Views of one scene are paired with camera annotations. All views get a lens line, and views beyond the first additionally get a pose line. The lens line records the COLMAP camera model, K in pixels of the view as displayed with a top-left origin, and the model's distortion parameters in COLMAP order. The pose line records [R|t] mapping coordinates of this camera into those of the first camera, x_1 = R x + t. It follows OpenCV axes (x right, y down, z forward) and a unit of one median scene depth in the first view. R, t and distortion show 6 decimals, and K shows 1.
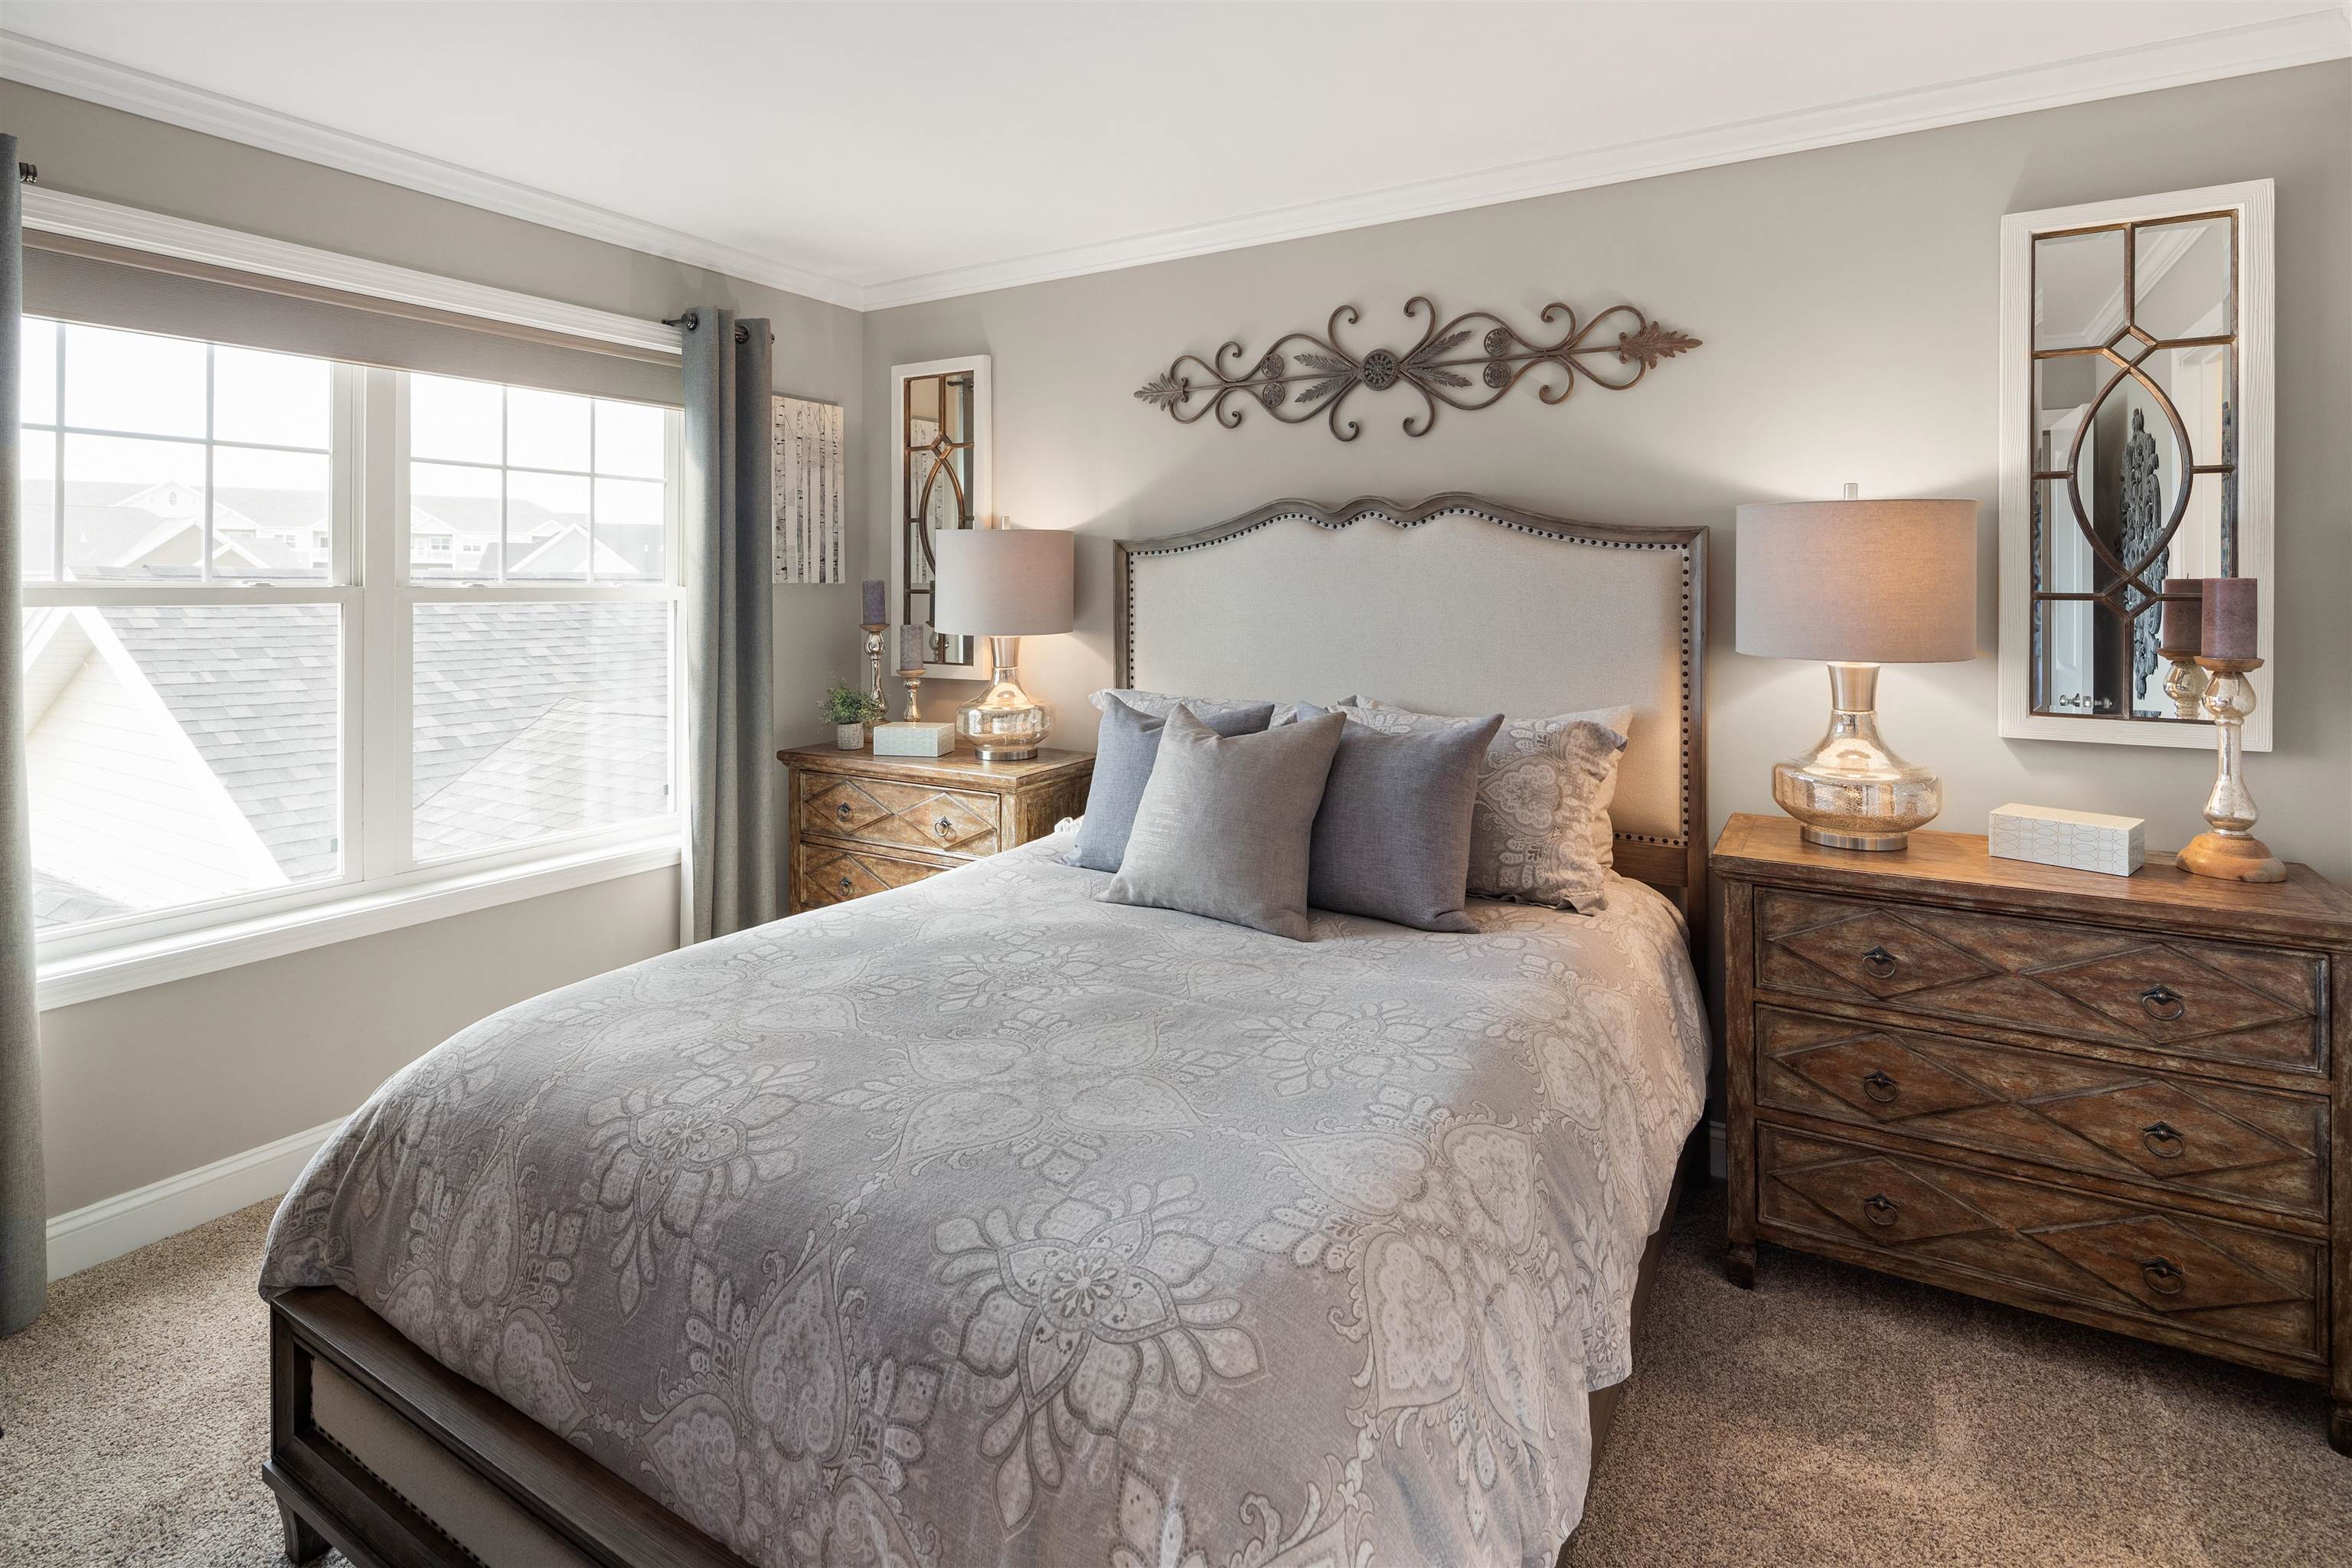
lens RADIAL K [[1142.3, 0, 1170.8], [0, 1142.3, 770.1], [0, 0, 1]] dist [0.000495, -0.000583]
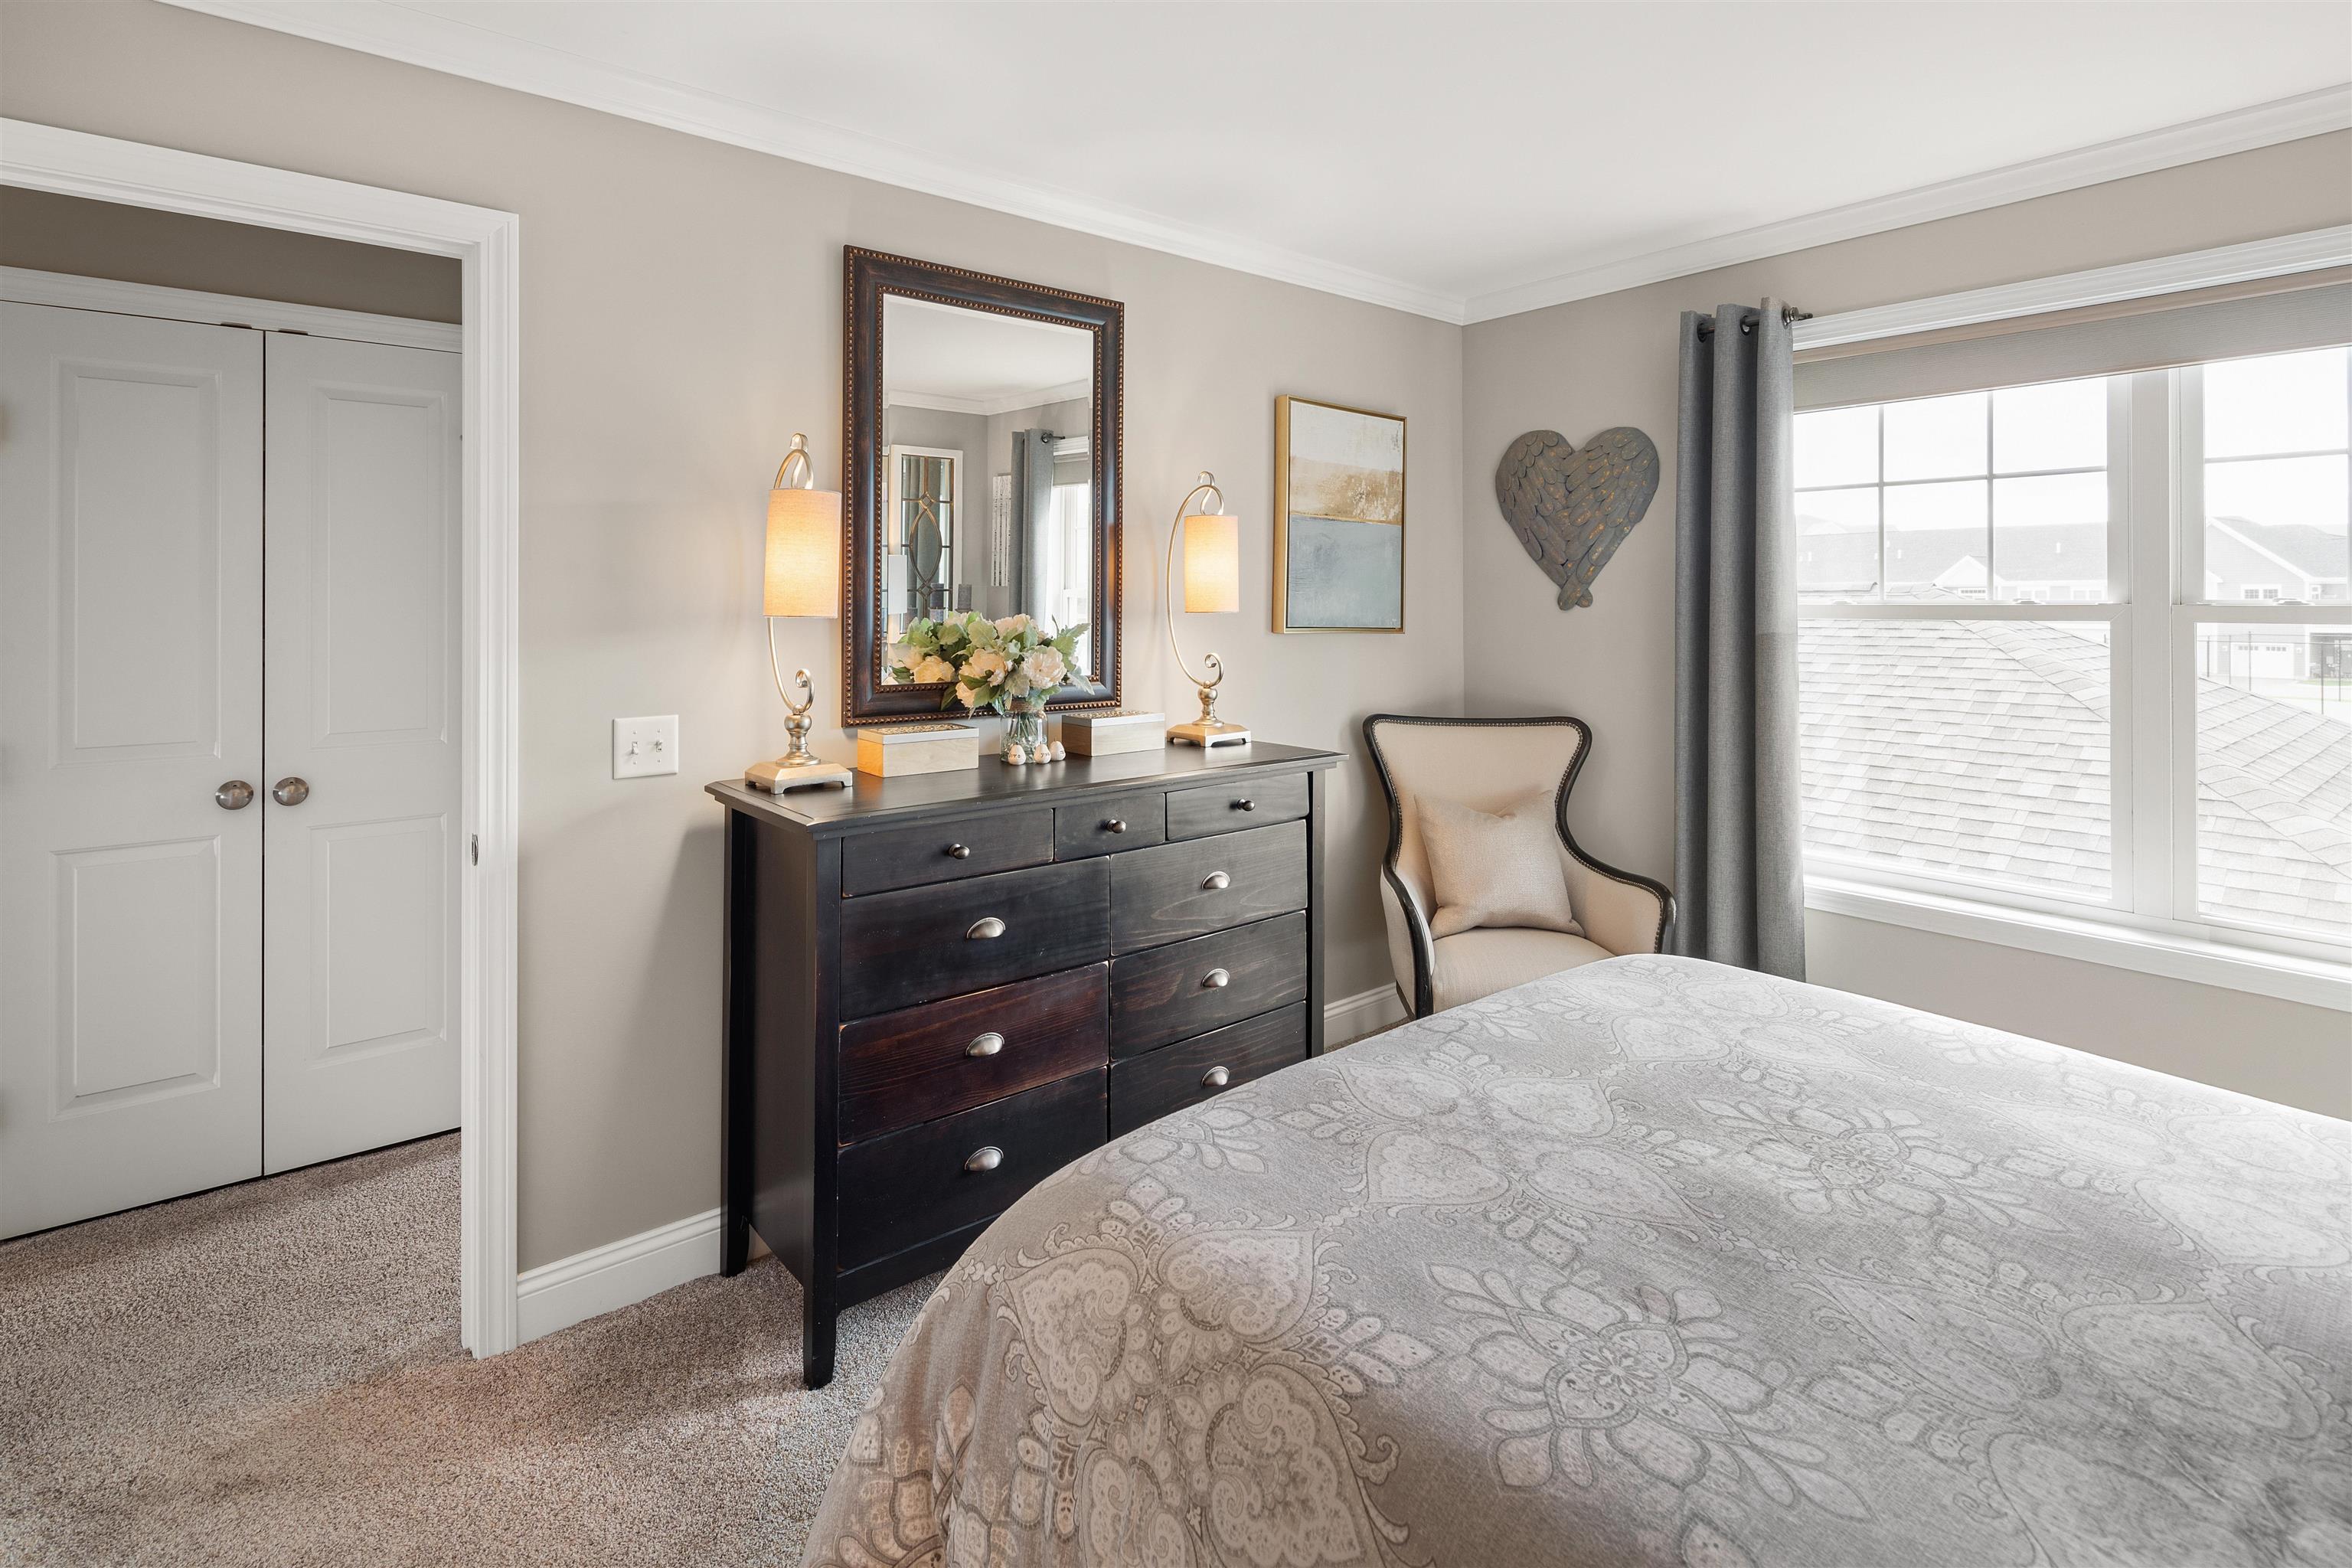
lens RADIAL K [[1142.3, 0, 1174.7], [0, 1142.3, 797.3], [0, 0, 1]] dist [0.000495, -0.000583]
pose [[-0.334681, 0.163365, -0.928063, 0.587645], [-0.152766, 0.962424, 0.224504, -0.121143], [0.929866, 0.216914, -0.297149, 0.711167]]
